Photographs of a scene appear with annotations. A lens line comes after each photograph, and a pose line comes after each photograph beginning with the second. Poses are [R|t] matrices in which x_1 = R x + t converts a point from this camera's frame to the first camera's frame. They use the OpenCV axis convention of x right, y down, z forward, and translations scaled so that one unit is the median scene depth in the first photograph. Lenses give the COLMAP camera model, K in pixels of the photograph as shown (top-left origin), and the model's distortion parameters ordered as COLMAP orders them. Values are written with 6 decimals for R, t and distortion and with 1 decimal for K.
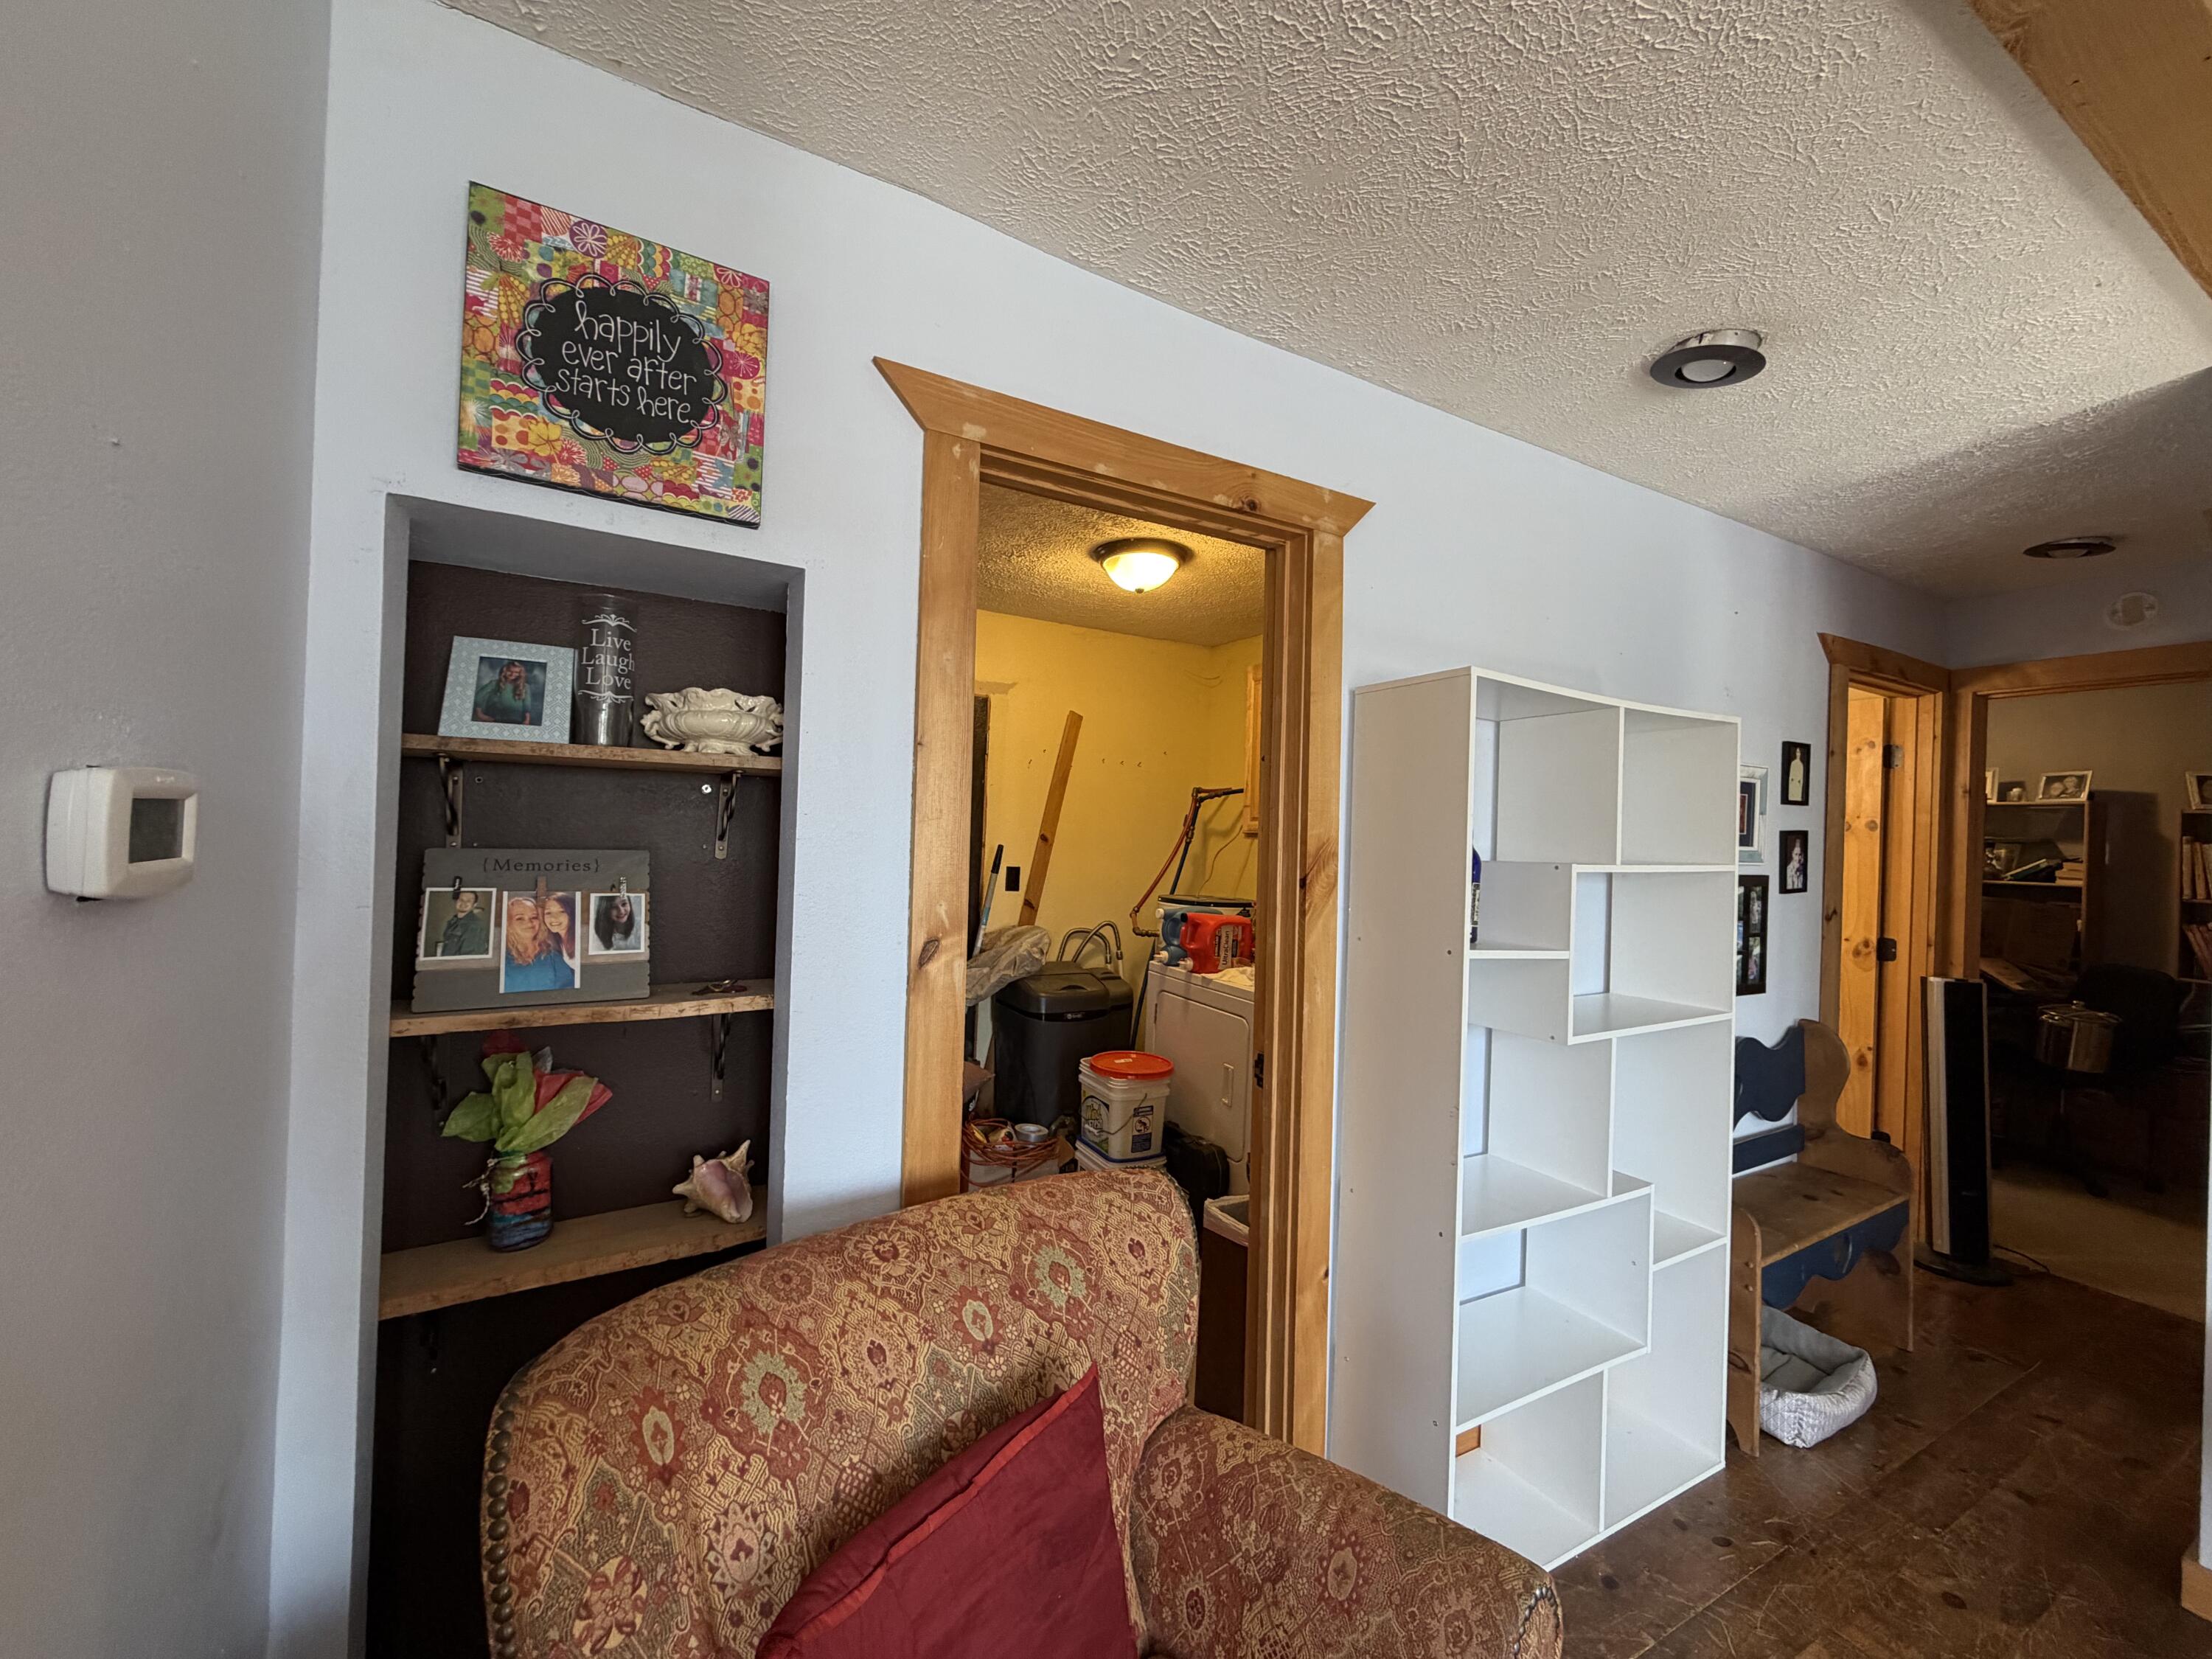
lens RADIAL K [[891.7, 0, 1106.3], [0, 891.7, 825.0], [0, 0, 1]] dist [0.003014, 0.000673]
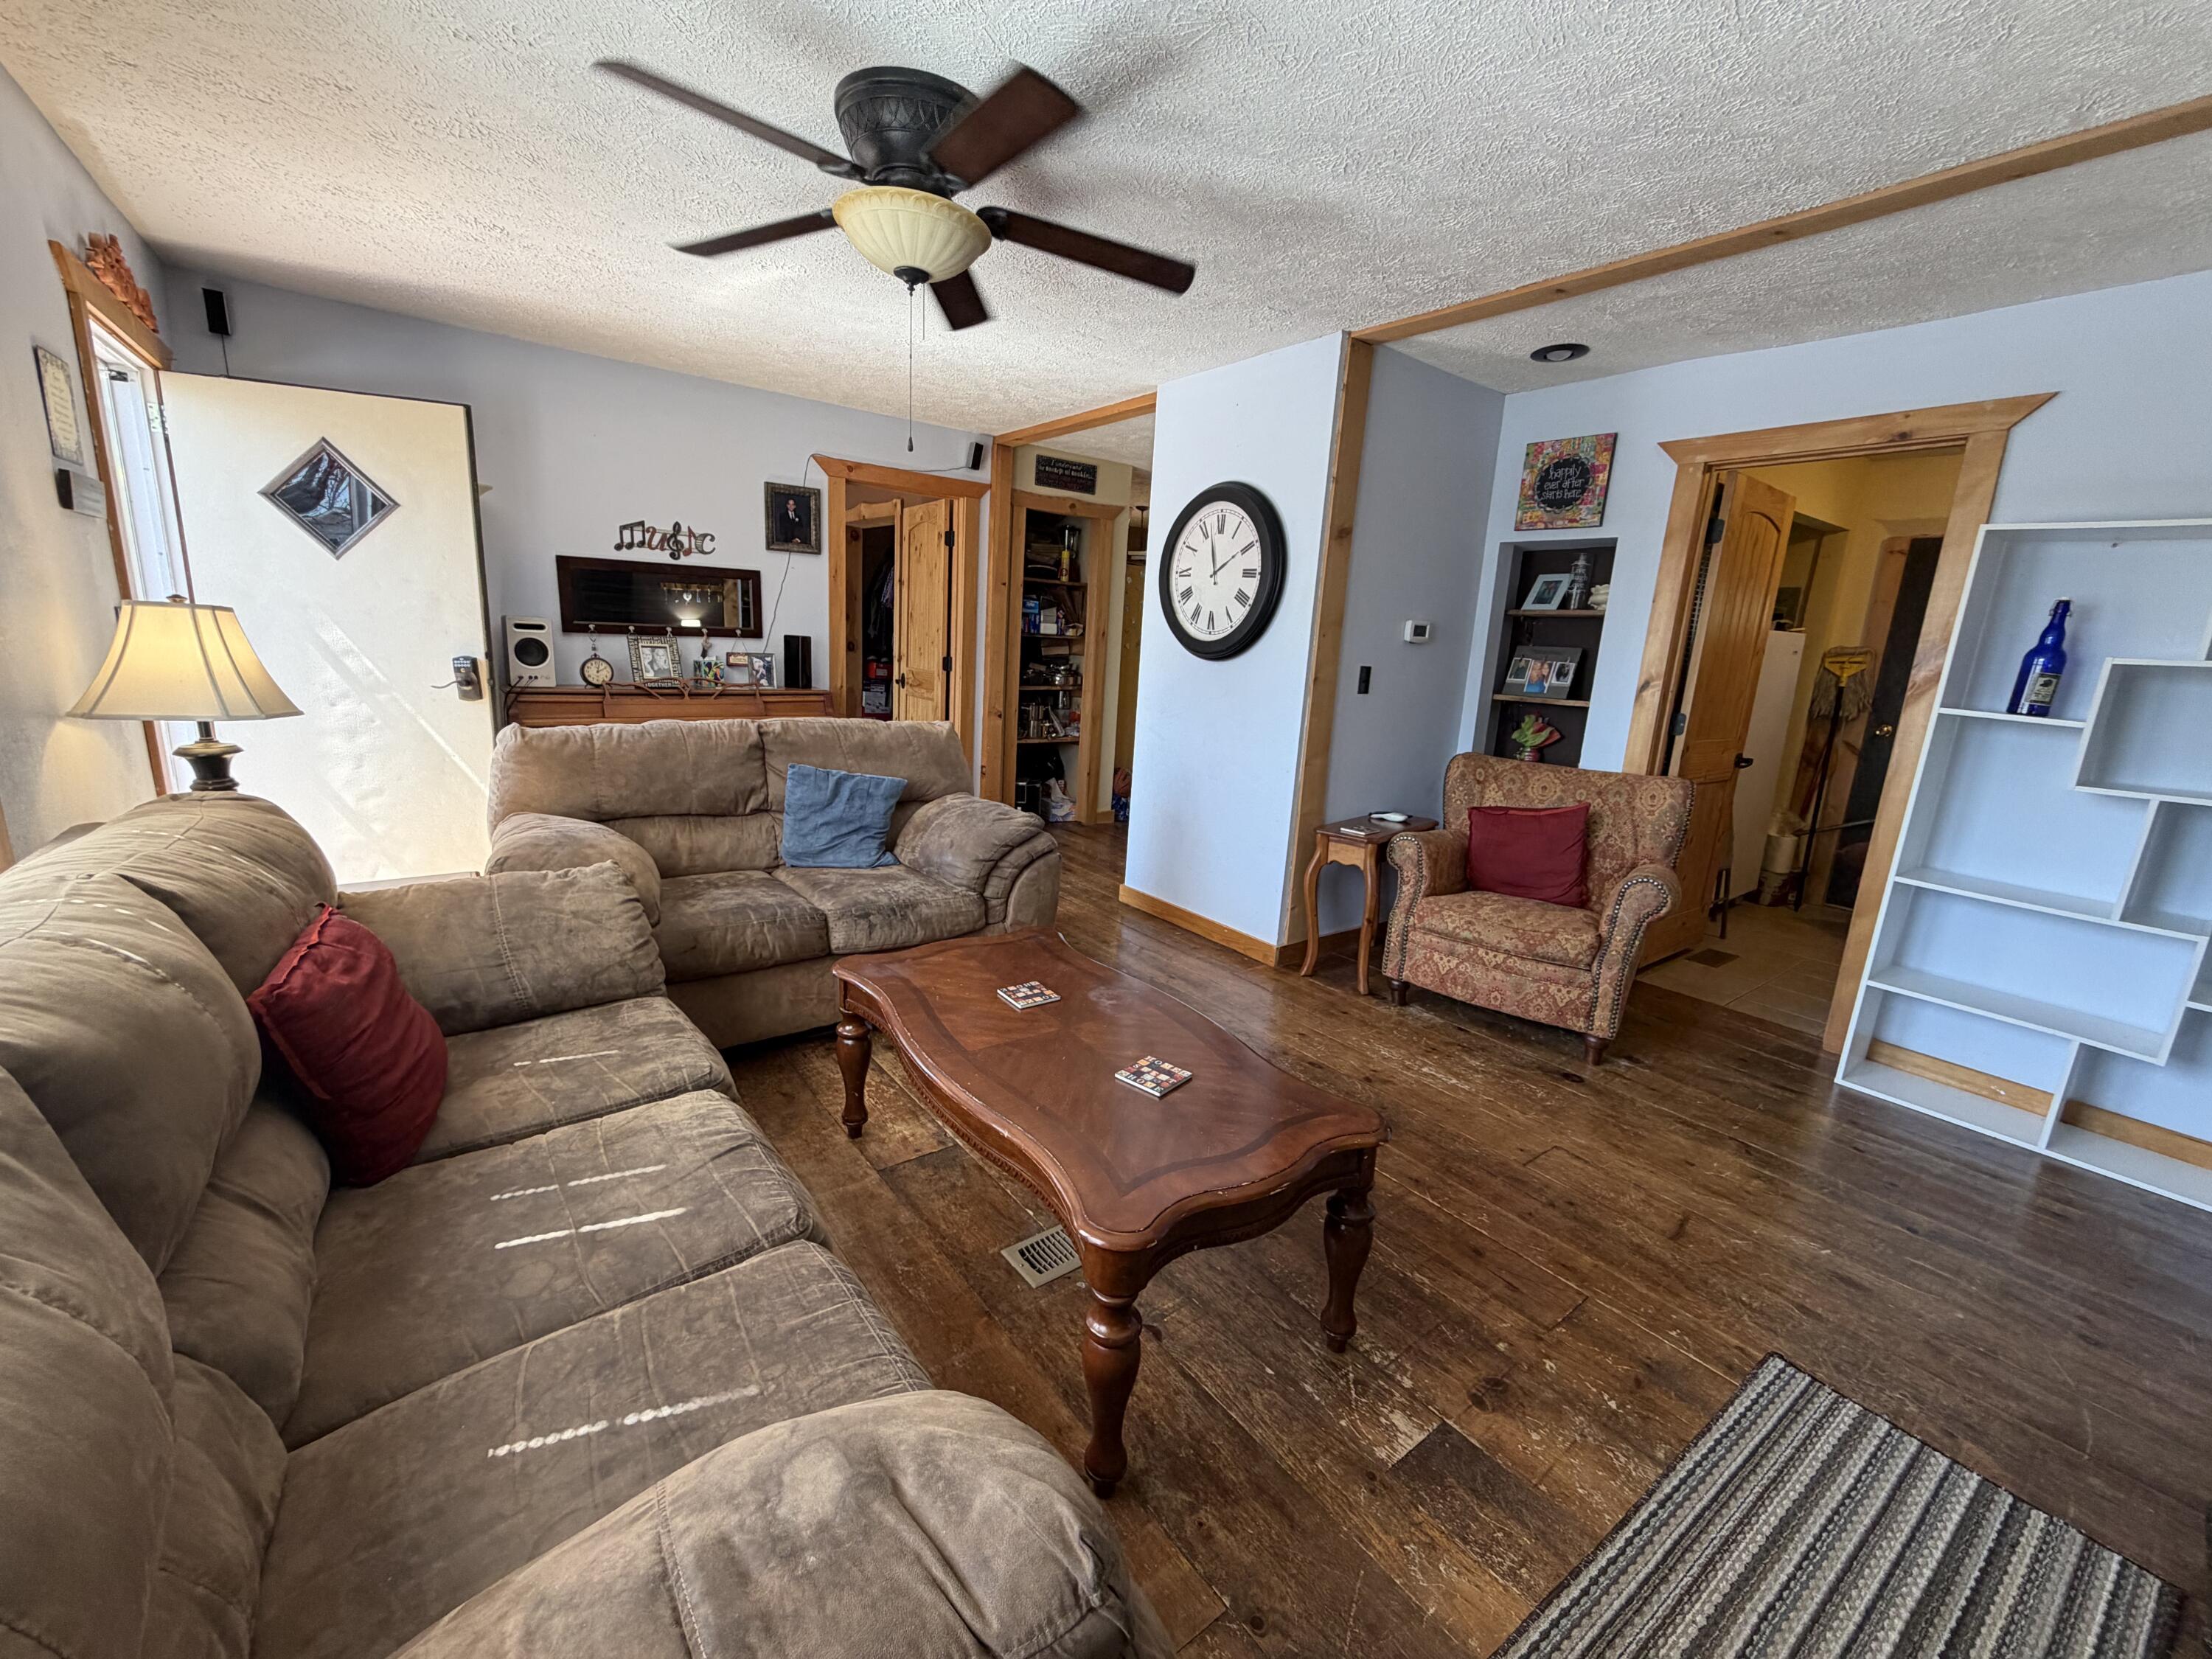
lens RADIAL K [[891.7, 0, 1100.5], [0, 891.7, 823.9], [0, 0, 1]] dist [0.003014, 0.000673]
pose [[0.131984, 0.180401, -0.974698, 2.270685], [-0.036156, 0.983522, 0.177138, 0.141219], [0.990592, 0.011862, 0.136332, -0.910316]]
